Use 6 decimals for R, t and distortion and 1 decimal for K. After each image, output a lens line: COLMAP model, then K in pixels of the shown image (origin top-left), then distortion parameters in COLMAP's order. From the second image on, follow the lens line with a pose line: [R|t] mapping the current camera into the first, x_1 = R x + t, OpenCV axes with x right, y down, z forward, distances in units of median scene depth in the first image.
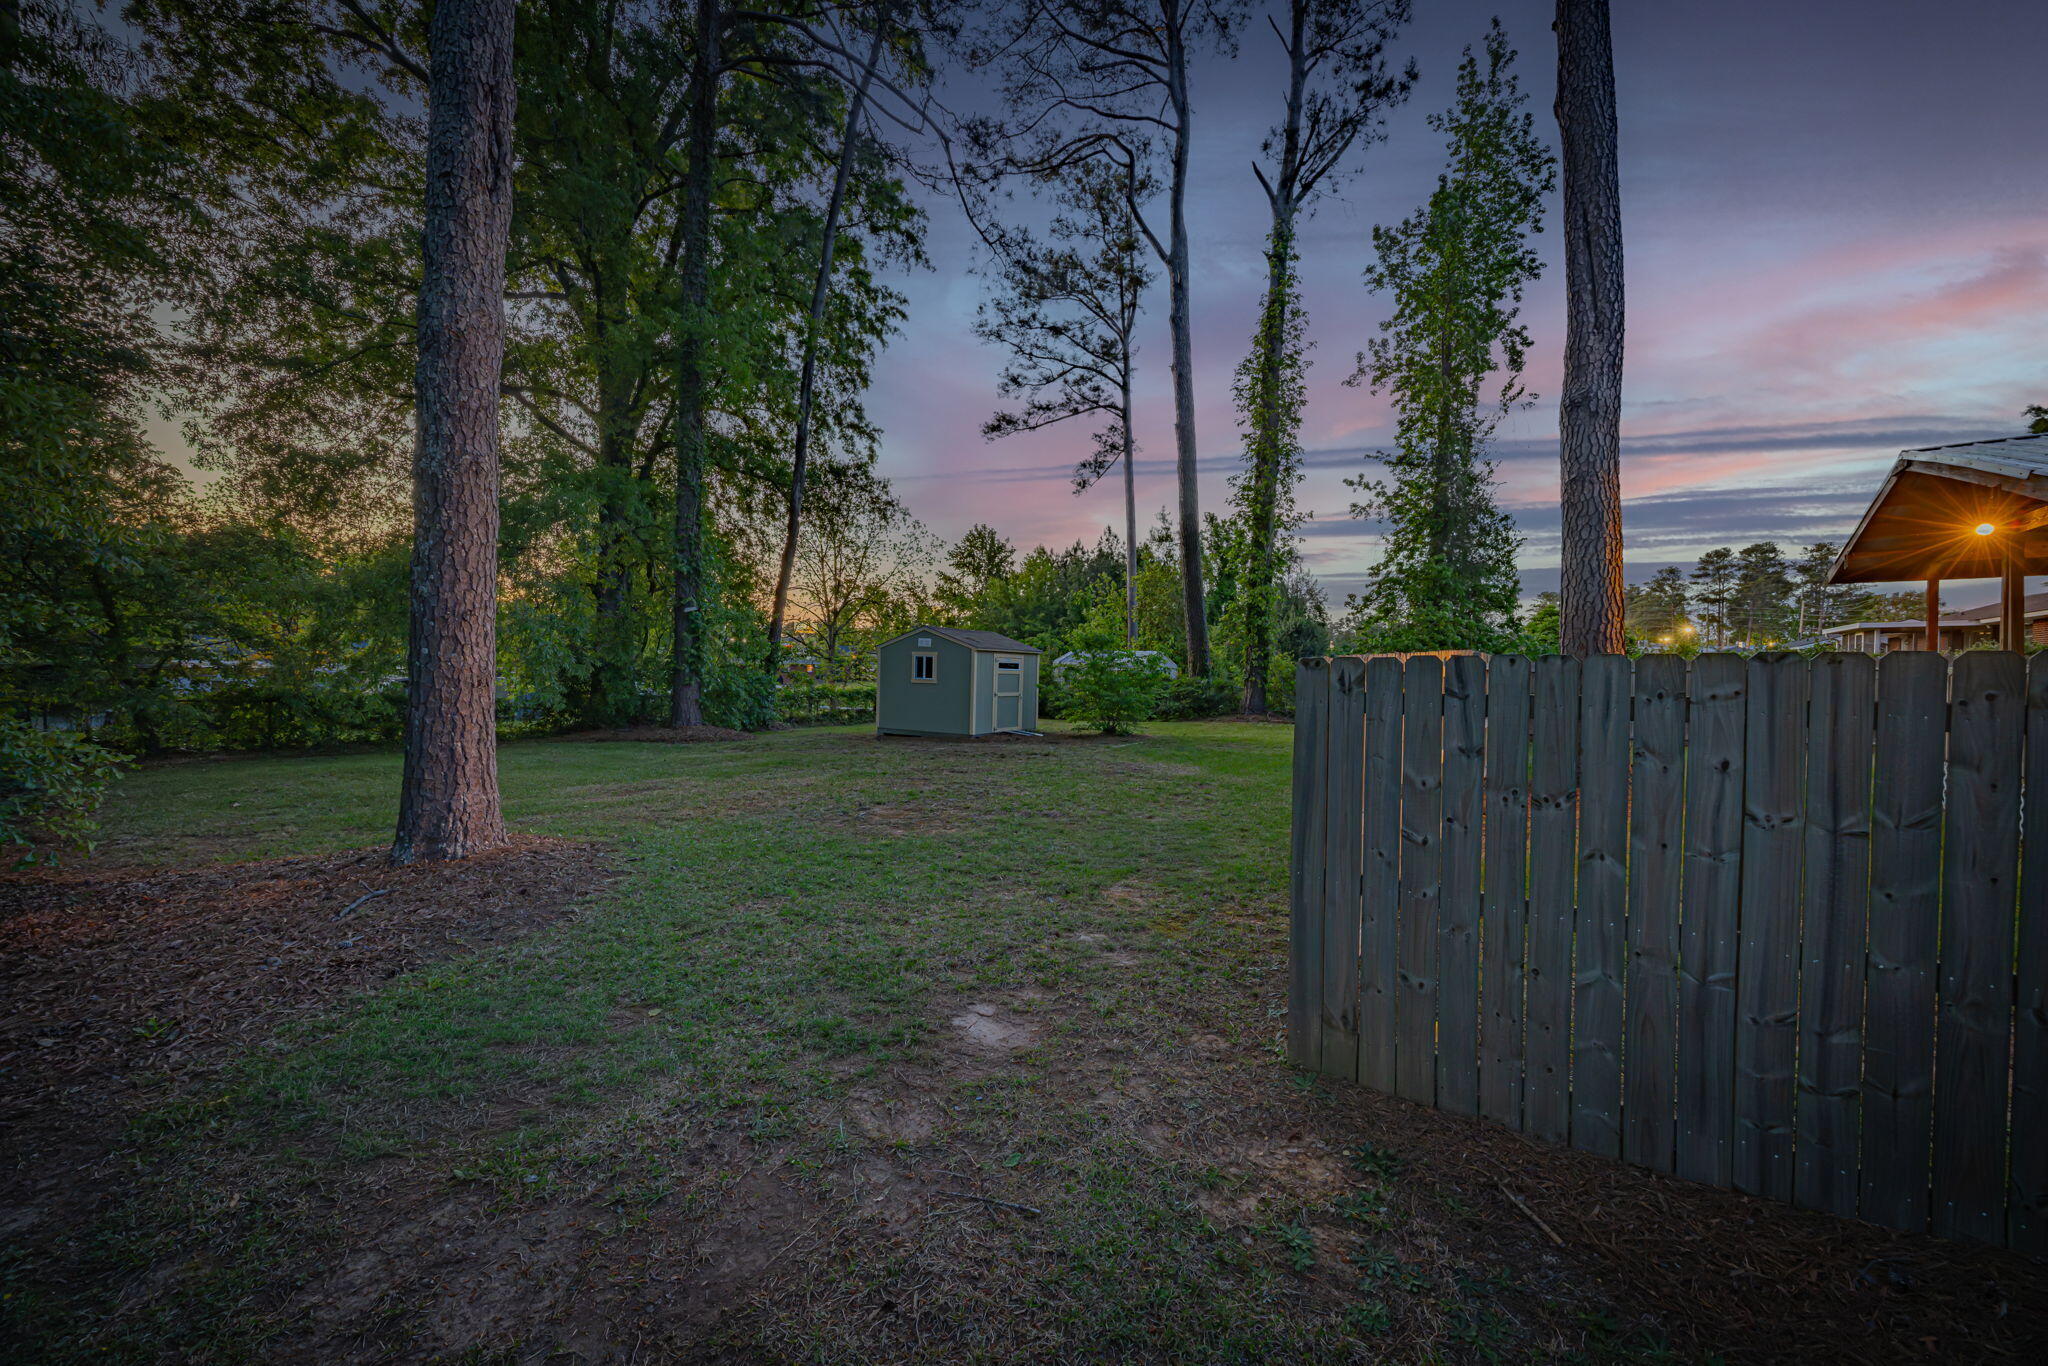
lens RADIAL K [[827.8, 0, 1040.9], [0, 827.8, 700.4], [0, 0, 1]] dist [-0.001612, -0.000319]
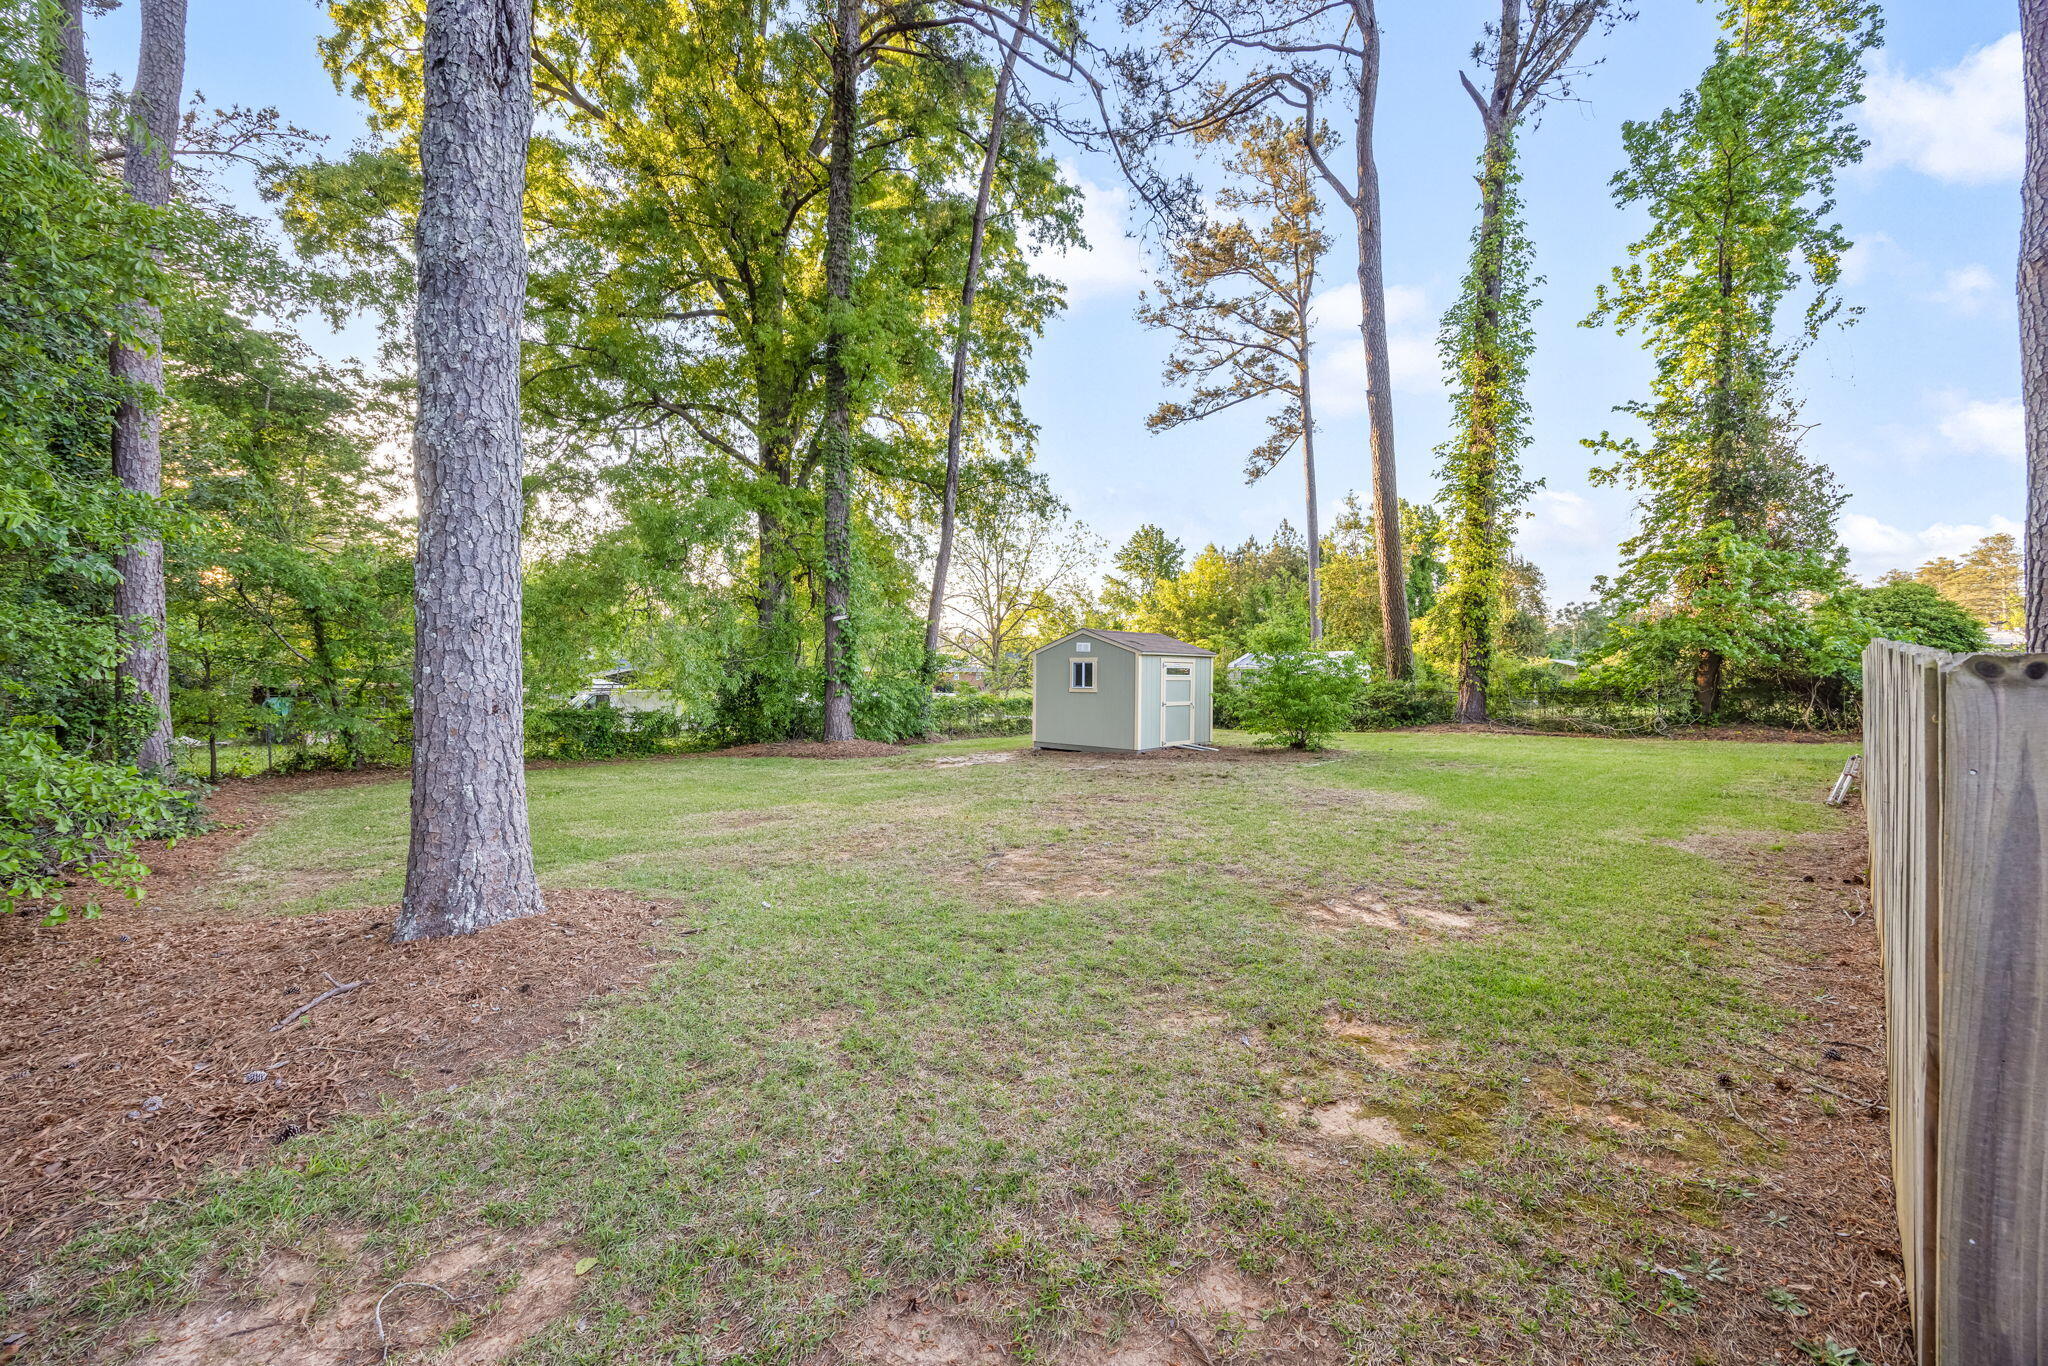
lens RADIAL K [[820.8, 0, 1051.1], [0, 820.8, 673.8], [0, 0, 1]] dist [-0.001375, -0.000051]
pose [[0.981075, -0.016903, -0.192888, -0.002725], [0.009645, 0.999212, -0.038505, -0.006295], [0.193387, 0.035916, 0.980465, 0.107891]]
